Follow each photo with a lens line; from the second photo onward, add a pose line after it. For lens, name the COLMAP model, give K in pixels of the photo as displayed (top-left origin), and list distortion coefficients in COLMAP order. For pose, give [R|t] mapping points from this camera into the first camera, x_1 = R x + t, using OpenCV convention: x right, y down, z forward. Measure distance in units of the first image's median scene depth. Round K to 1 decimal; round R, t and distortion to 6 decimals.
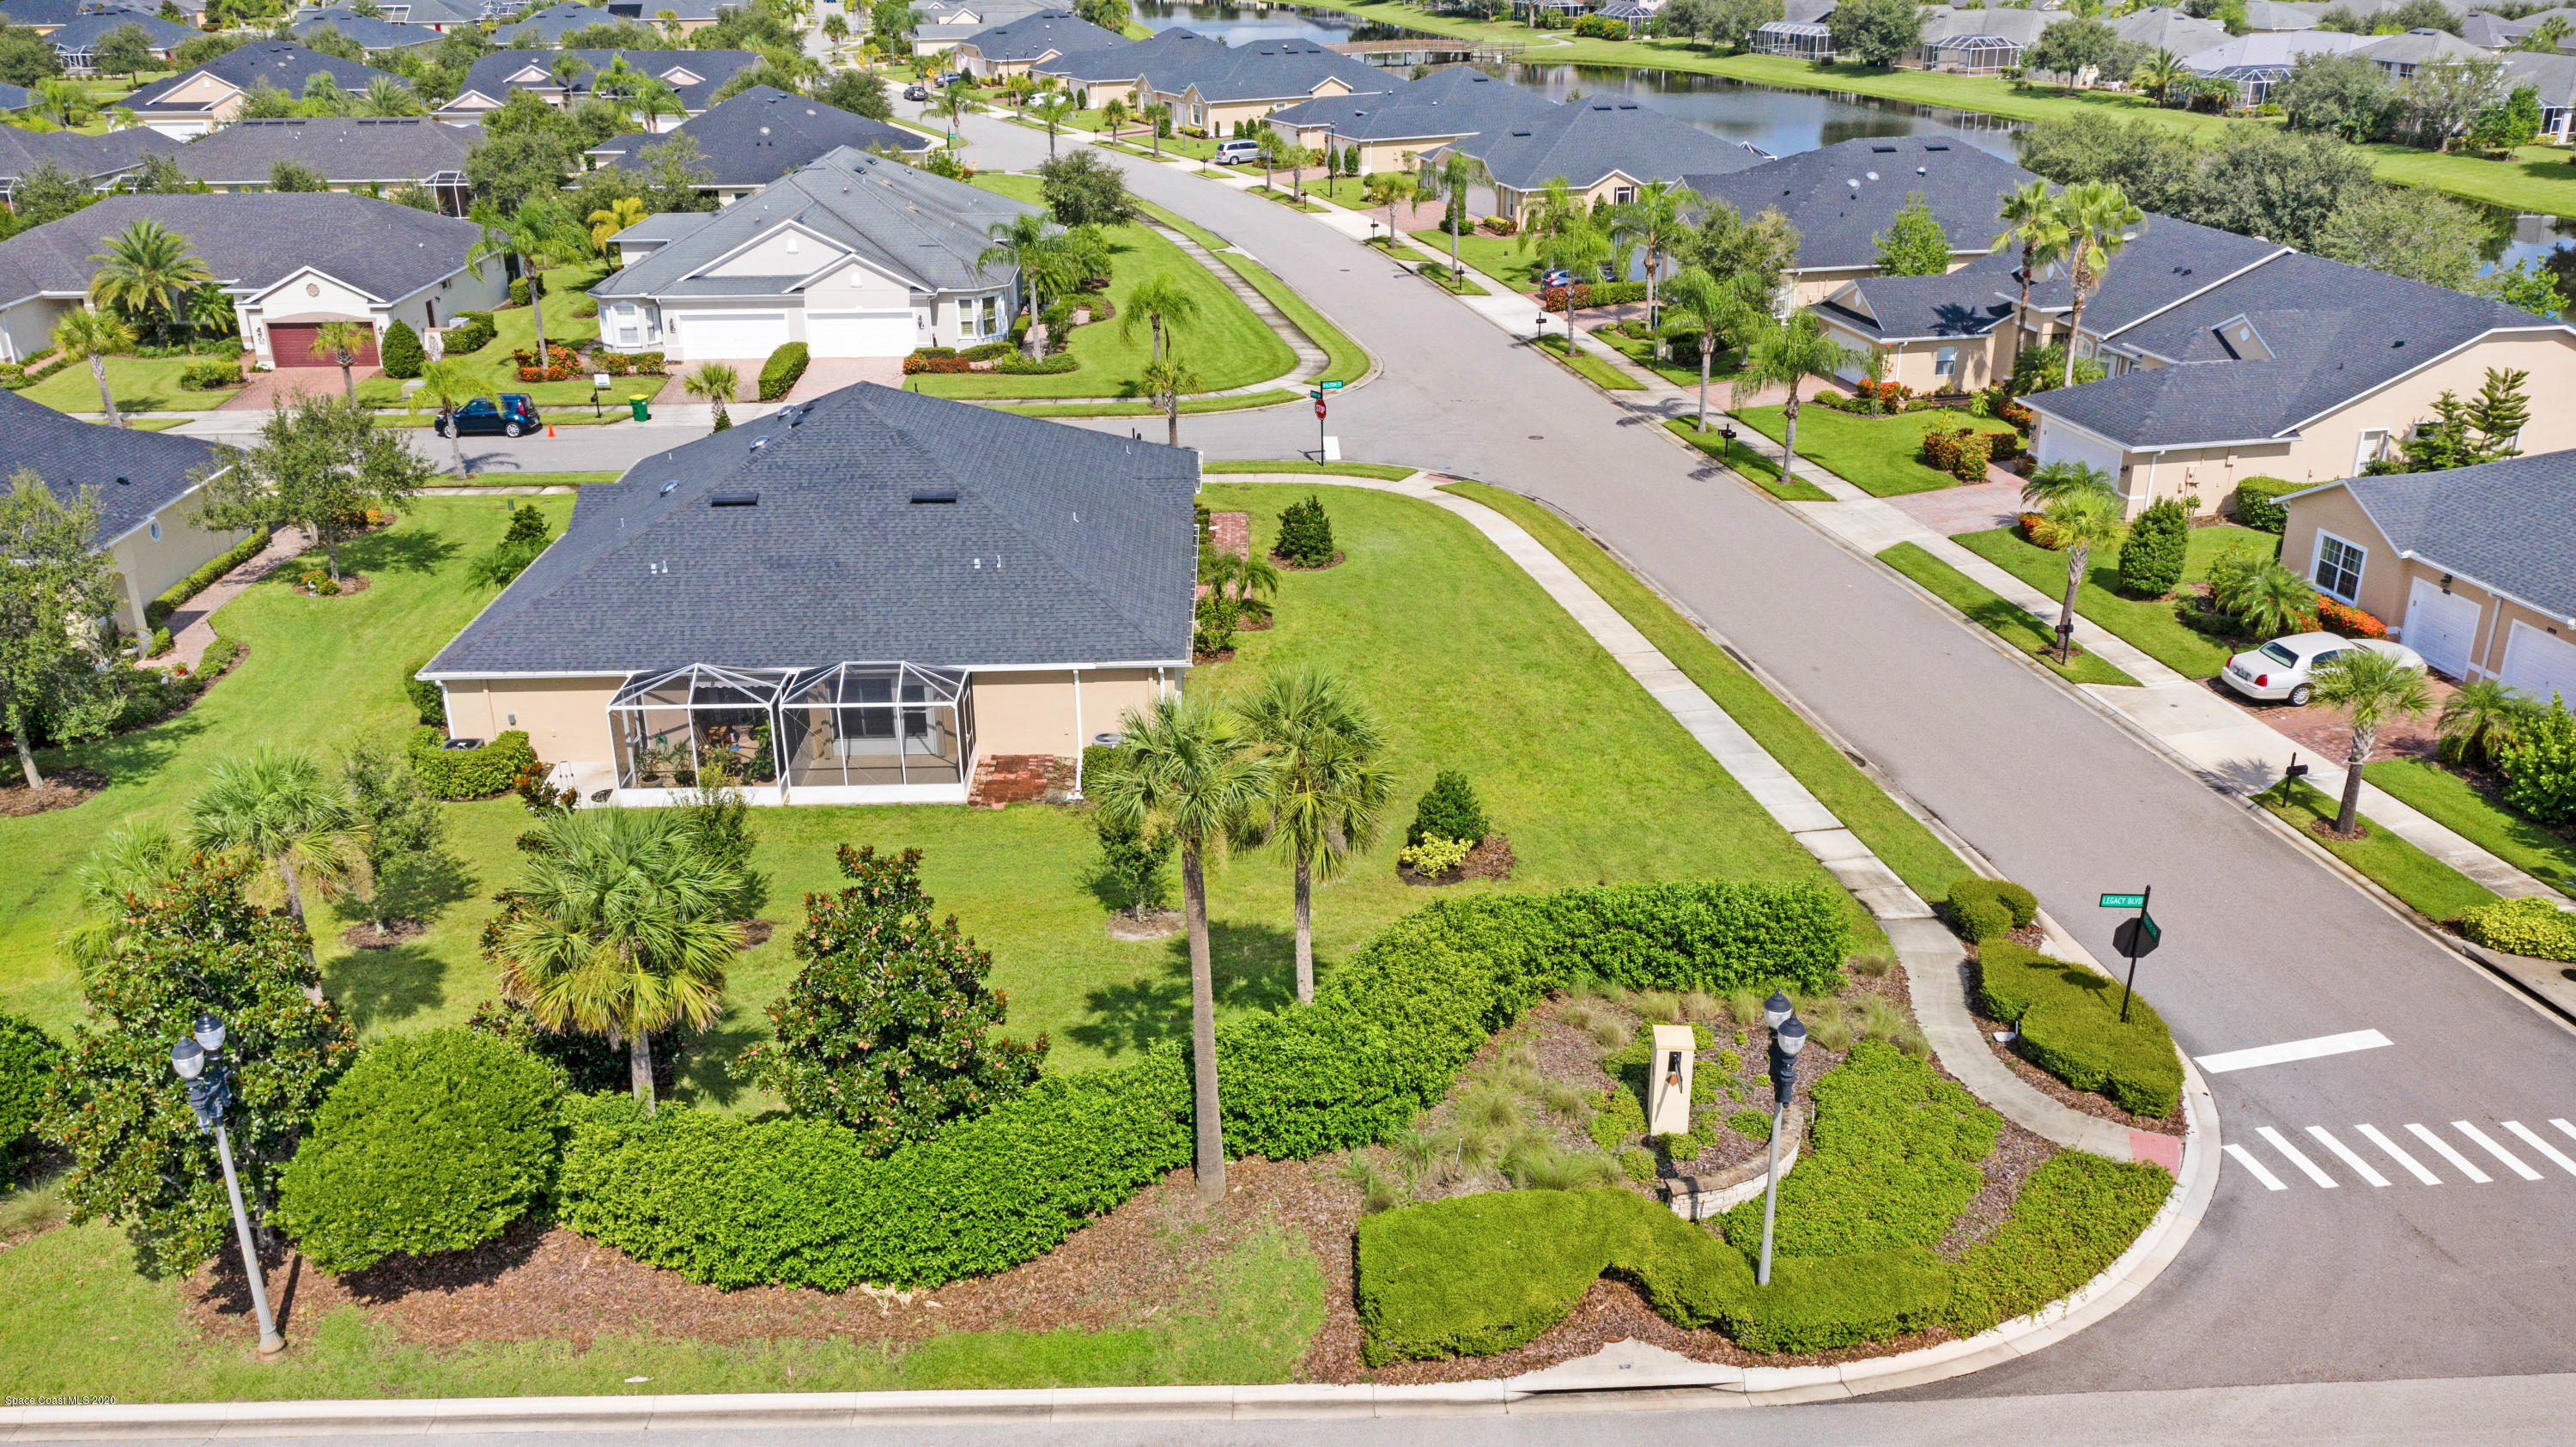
lens RADIAL K [[2068.6, 0, 1288.0], [0, 2068.6, 723.5], [0, 0, 1]] dist [-0.002245, -0.002422]
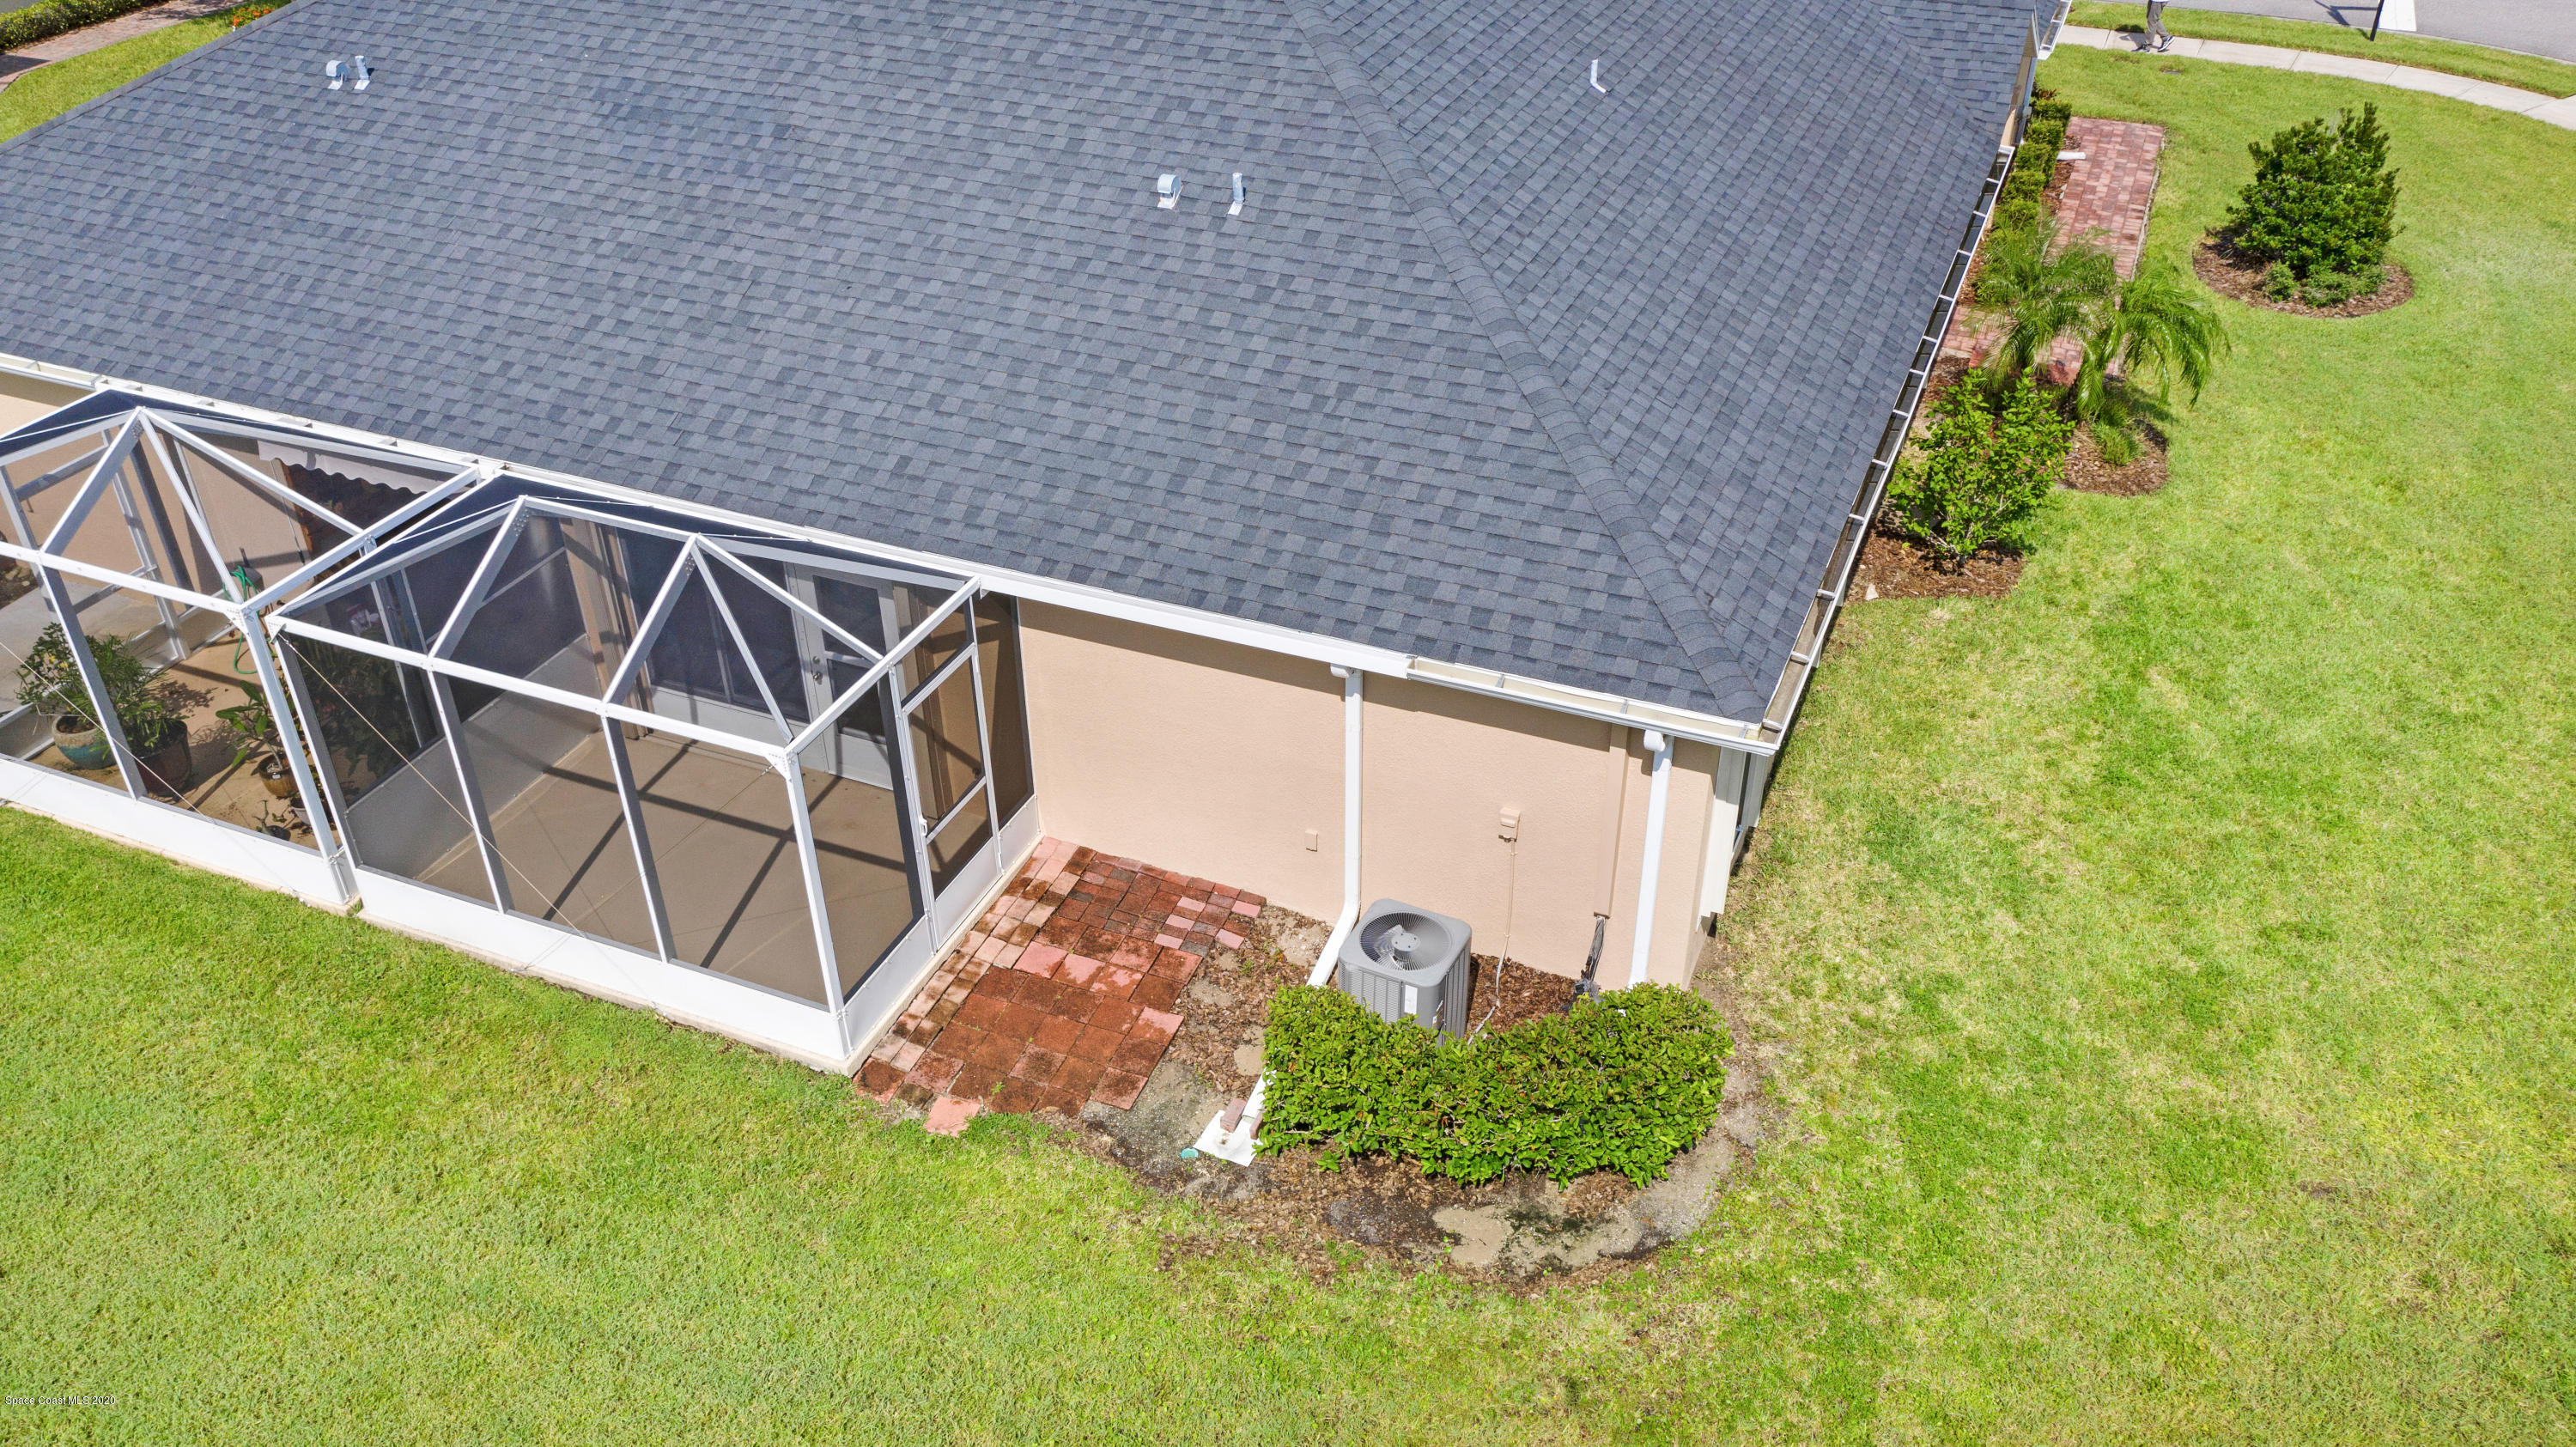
lens RADIAL K [[2068.6, 0, 1288.0], [0, 2068.6, 723.5], [0, 0, 1]] dist [-0.002245, -0.002422]
pose [[0.911573, 0.233002, -0.338740, -0.014109], [-0.157575, 0.958992, 0.235595, -0.065893], [0.379743, -0.161385, 0.910906, 0.618553]]
